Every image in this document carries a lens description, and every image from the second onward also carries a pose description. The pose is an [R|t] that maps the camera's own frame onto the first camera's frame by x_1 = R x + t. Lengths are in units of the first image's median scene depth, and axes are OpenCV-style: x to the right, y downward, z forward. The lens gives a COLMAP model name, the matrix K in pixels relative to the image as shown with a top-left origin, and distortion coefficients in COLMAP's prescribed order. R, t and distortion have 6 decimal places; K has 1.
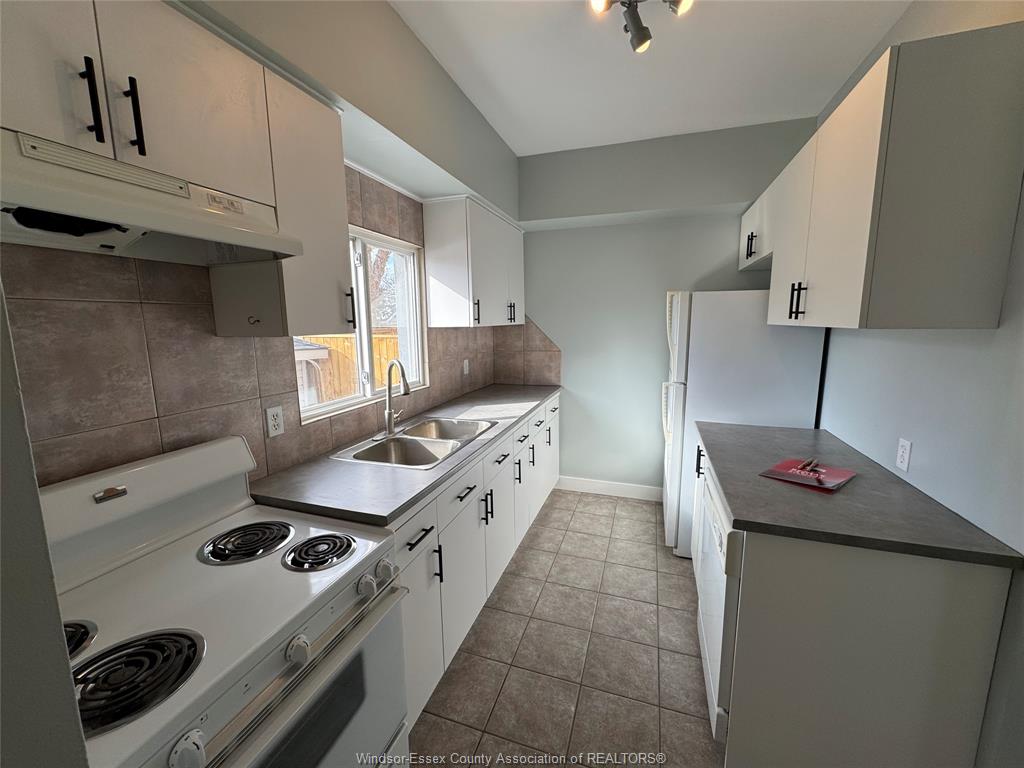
lens RADIAL K [[406.0, 0, 512.0], [0, 406.0, 384.0], [0, 0, 1]] dist [-0.001459, 0.000070]
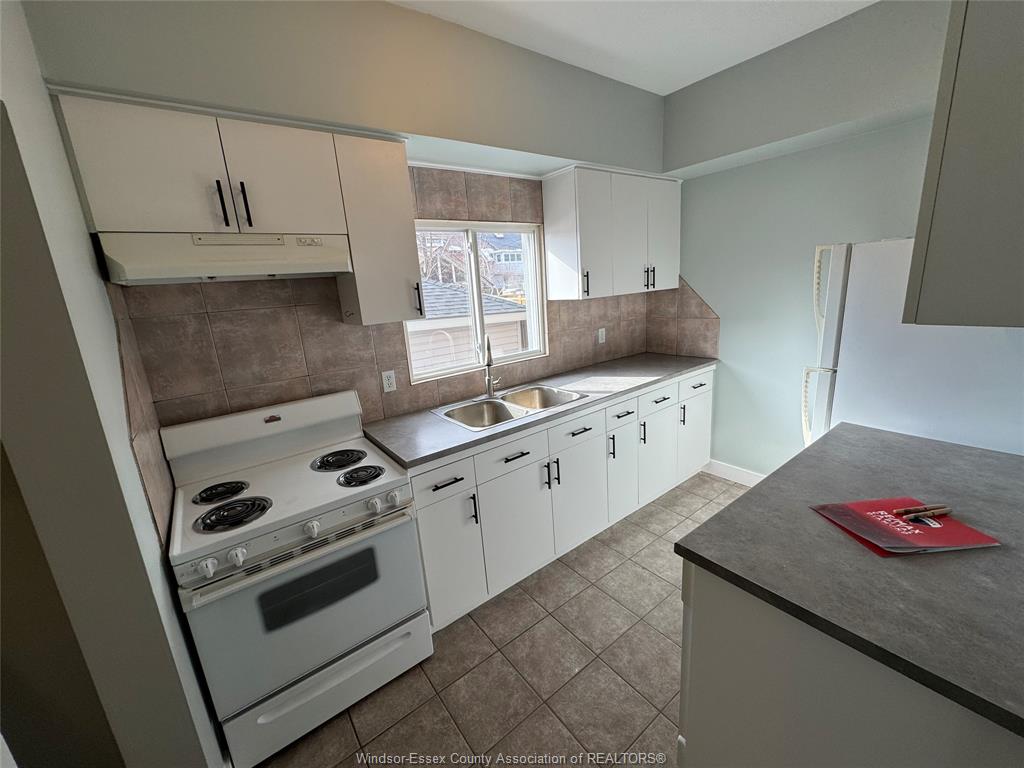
lens RADIAL K [[406.0, 0, 512.0], [0, 406.0, 384.0], [0, 0, 1]] dist [-0.001459, 0.000070]
pose [[0.827439, 0.088932, -0.554469, 0.417825], [-0.026203, 0.992419, 0.120071, -0.059561], [0.560944, -0.084822, 0.823497, 0.065251]]
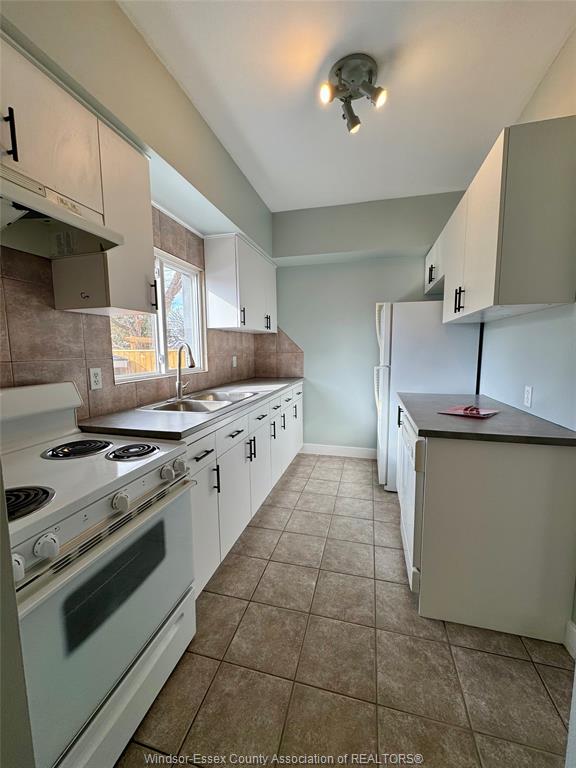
lens RADIAL K [[304.5, 0, 289.4], [0, 304.5, 383.8], [0, 0, 1]] dist [-0.001459, 0.000070]
pose [[0.997400, -0.004942, 0.071898, -0.004747], [0.008086, 0.999021, -0.043492, 0.122691], [-0.071612, 0.043960, 0.996463, -0.052569]]
